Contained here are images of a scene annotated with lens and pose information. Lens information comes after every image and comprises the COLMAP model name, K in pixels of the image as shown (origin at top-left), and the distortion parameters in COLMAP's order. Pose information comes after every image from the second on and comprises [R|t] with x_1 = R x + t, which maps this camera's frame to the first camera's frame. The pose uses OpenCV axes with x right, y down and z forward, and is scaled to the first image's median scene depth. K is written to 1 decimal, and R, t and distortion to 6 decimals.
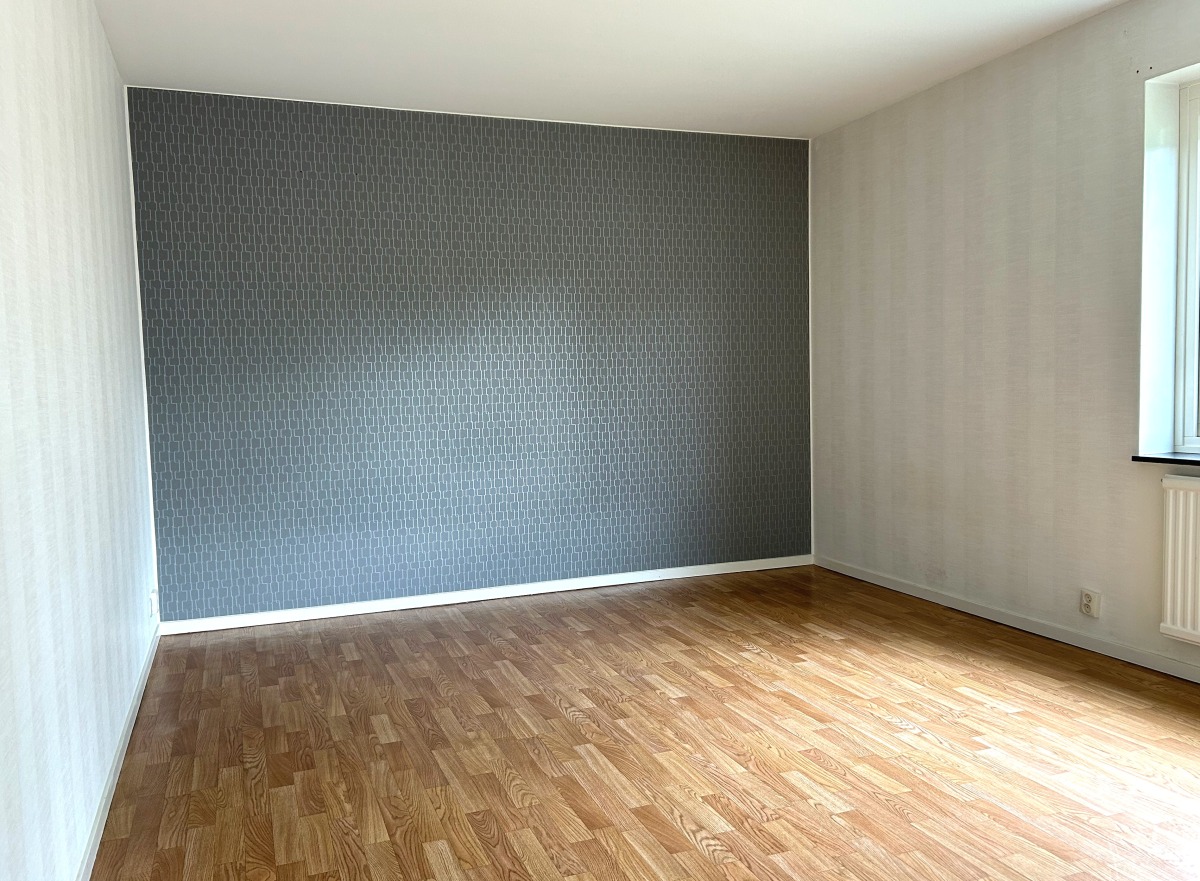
lens RADIAL K [[956.4, 0, 600.0], [0, 956.4, 440.5], [0, 0, 1]] dist [0.053554, -0.108673]
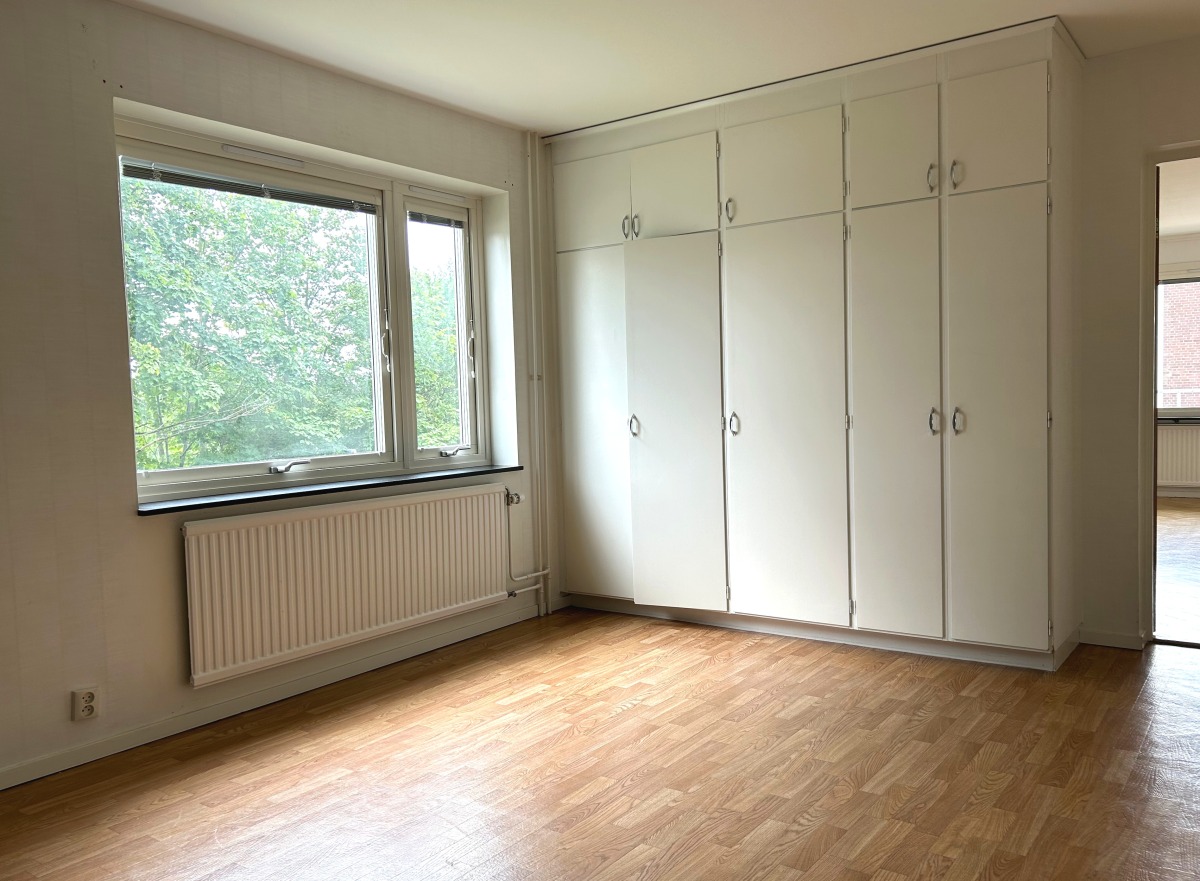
lens RADIAL K [[956.4, 0, 600.0], [0, 956.4, 440.5], [0, 0, 1]] dist [0.053554, -0.108673]
pose [[-0.543591, 0.000750, 0.839350, -0.591385], [0.102622, 0.992557, 0.065575, -0.086489], [-0.833053, 0.121782, -0.539622, 1.540346]]
